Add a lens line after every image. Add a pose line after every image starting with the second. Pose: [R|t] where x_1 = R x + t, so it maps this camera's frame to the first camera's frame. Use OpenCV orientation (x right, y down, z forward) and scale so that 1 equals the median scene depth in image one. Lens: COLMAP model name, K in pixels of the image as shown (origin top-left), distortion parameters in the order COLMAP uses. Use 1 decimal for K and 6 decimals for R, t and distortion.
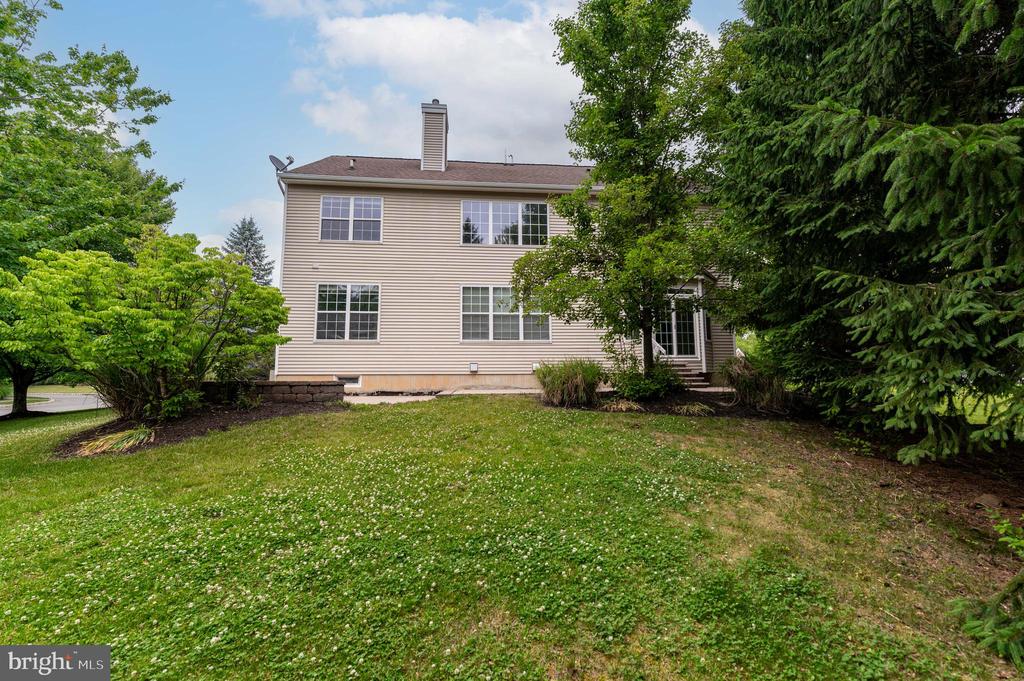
lens RADIAL K [[454.1, 0, 514.7], [0, 454.1, 339.9], [0, 0, 1]] dist [-0.003341, -0.000109]
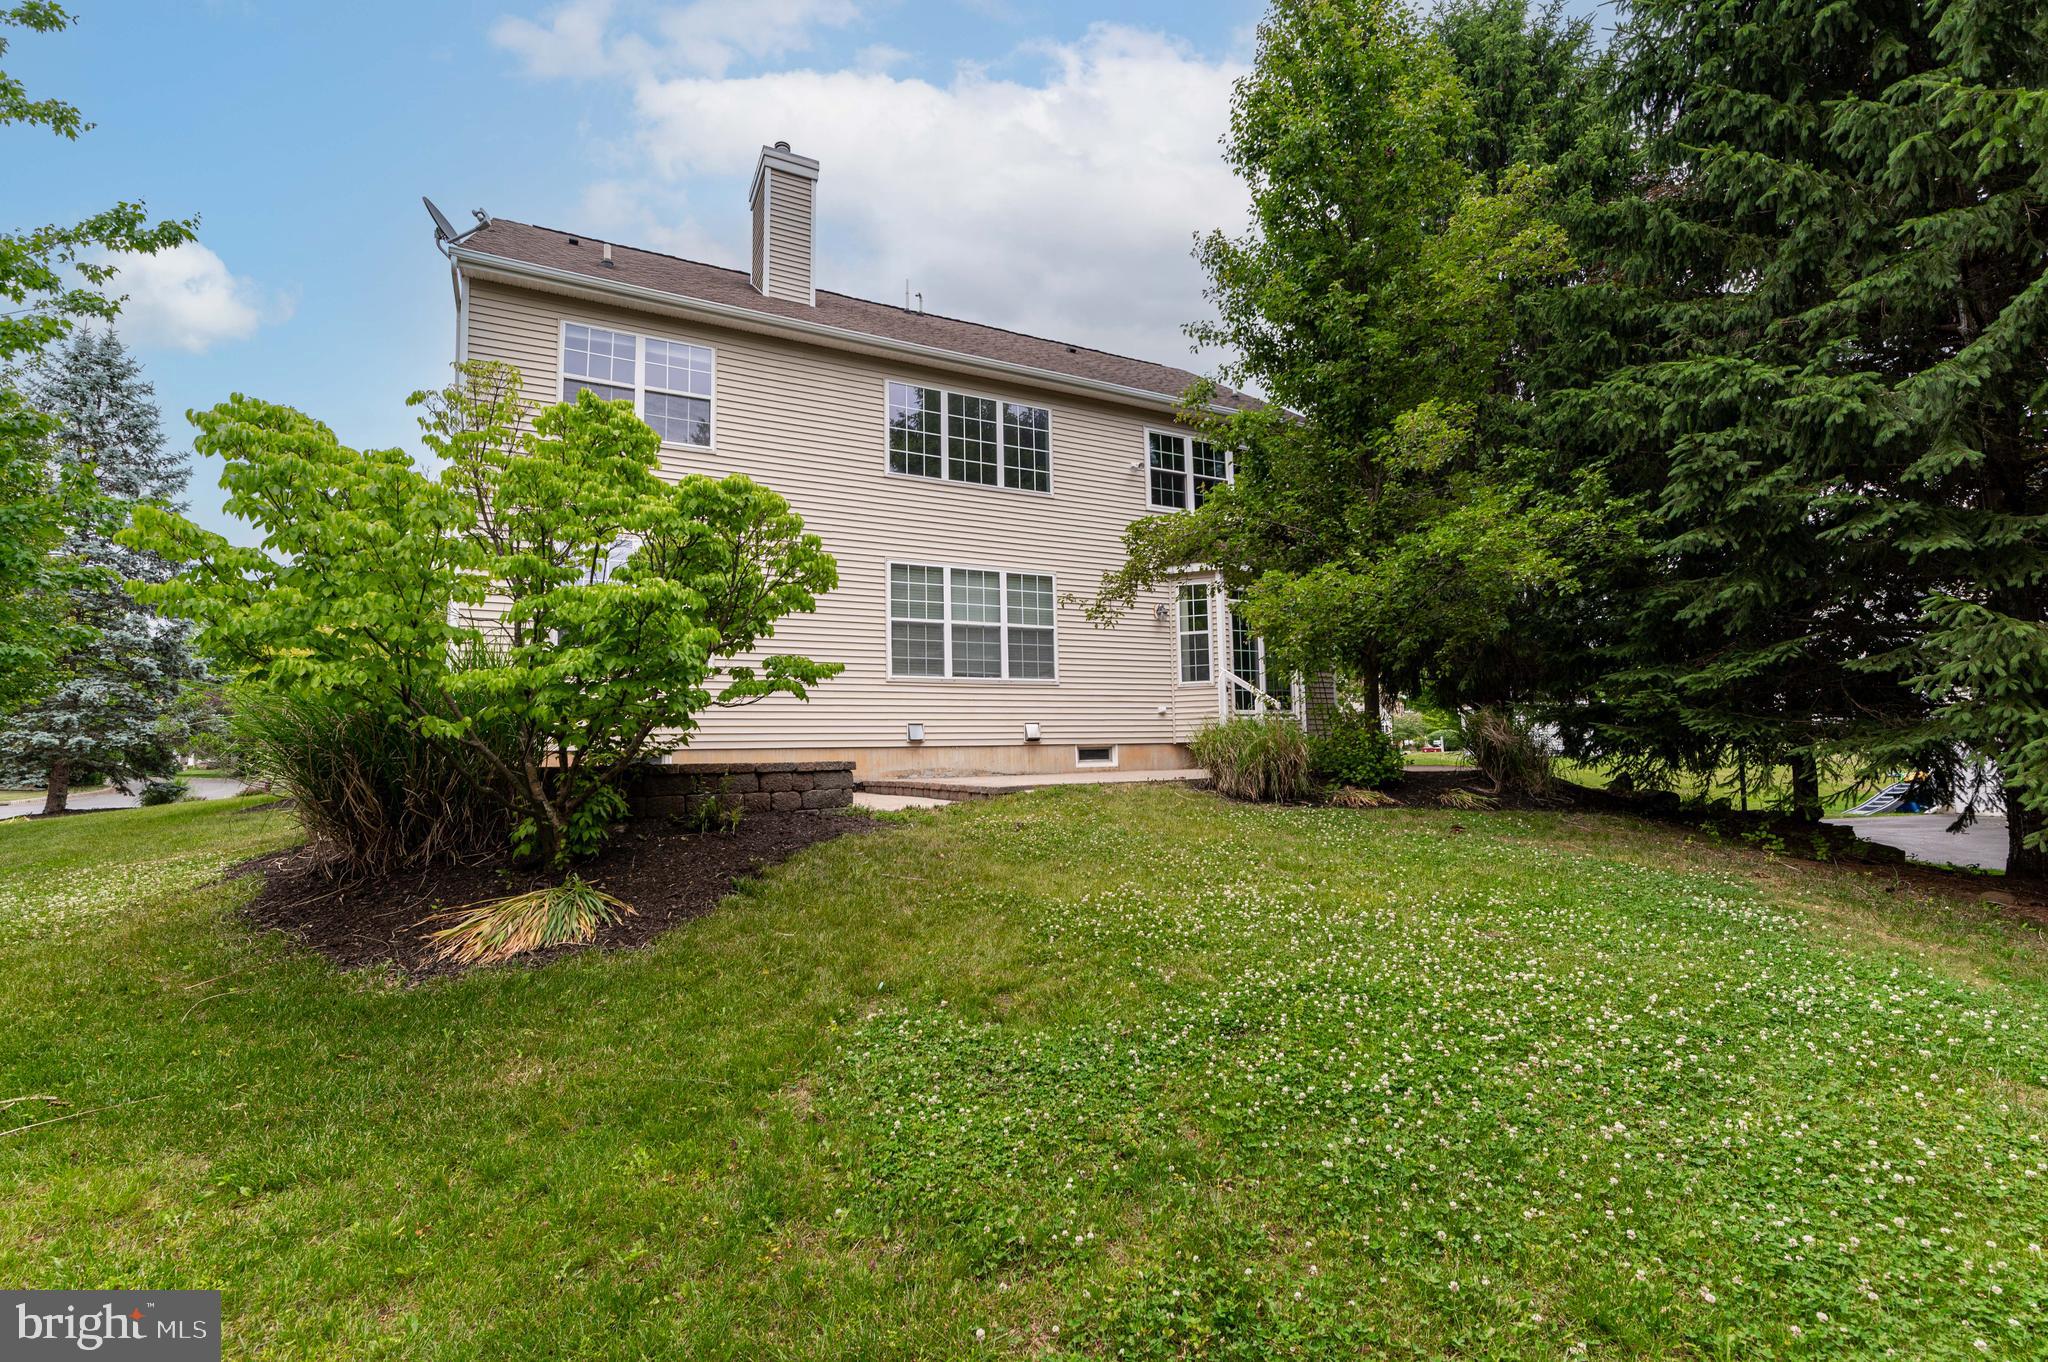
lens RADIAL K [[908.3, 0, 1026.5], [0, 908.3, 714.1], [0, 0, 1]] dist [-0.003341, -0.000109]
pose [[0.930696, 0.006489, 0.365736, -0.330828], [-0.021223, 0.999116, 0.036279, 0.003458], [-0.365178, -0.041527, 0.930011, 0.053449]]
